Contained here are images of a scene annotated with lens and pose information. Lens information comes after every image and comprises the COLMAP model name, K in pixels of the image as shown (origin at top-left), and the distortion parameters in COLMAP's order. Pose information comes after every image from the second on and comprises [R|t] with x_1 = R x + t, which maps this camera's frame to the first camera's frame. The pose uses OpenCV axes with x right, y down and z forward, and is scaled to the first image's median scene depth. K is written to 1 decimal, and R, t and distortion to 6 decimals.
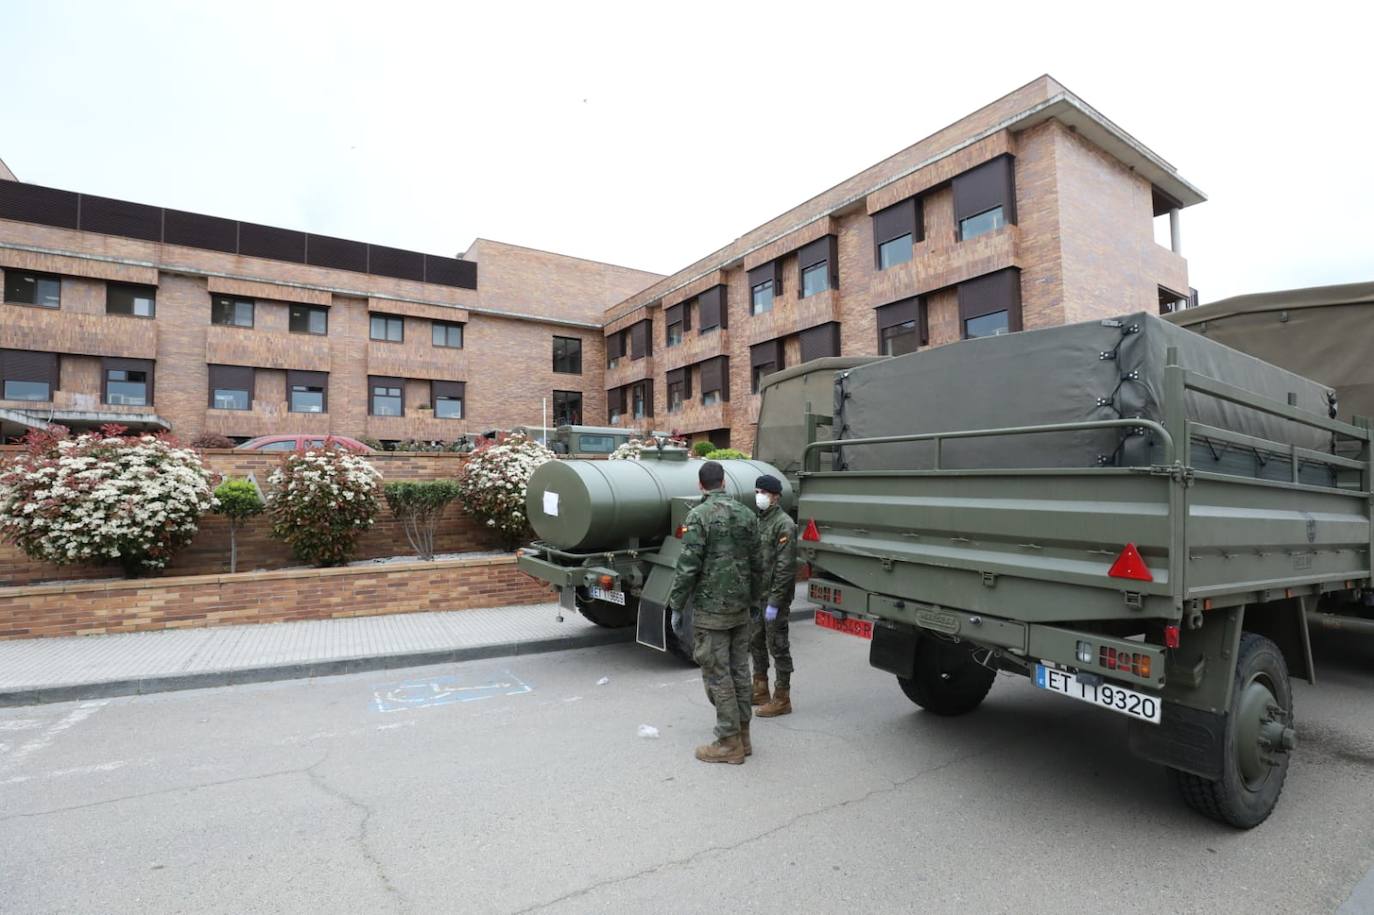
lens RADIAL K [[625.6, 0, 687.2], [0, 625.6, 462.5], [0, 0, 1]] dist [-0.047782, 0.014090]
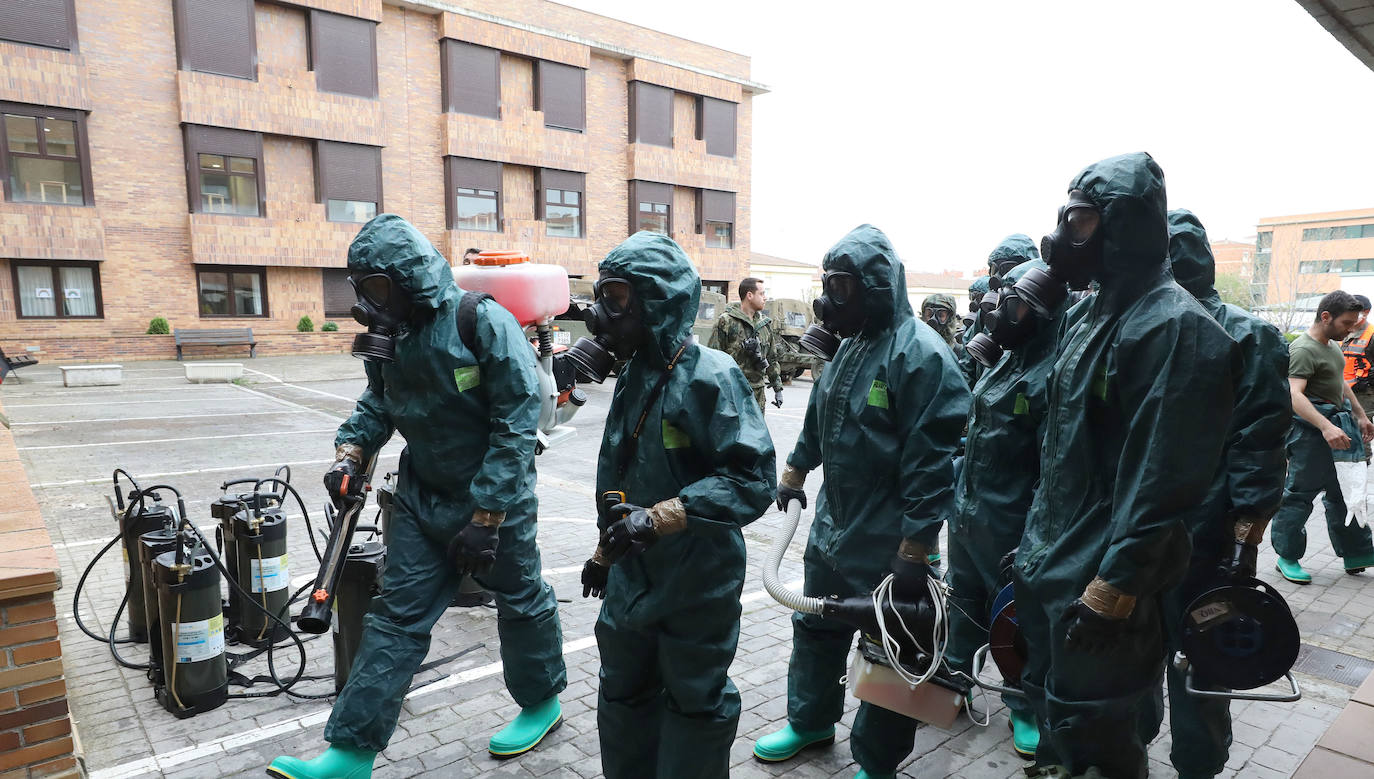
lens RADIAL K [[837.1, 0, 726.2], [0, 837.1, 451.1], [0, 0, 1]] dist [-0.046982, 0.016339]
pose [[-0.148333, -0.151260, 0.977301, -2.720910], [-0.046910, 0.988197, 0.145826, -0.035835], [-0.987824, -0.024215, -0.153678, 2.567728]]
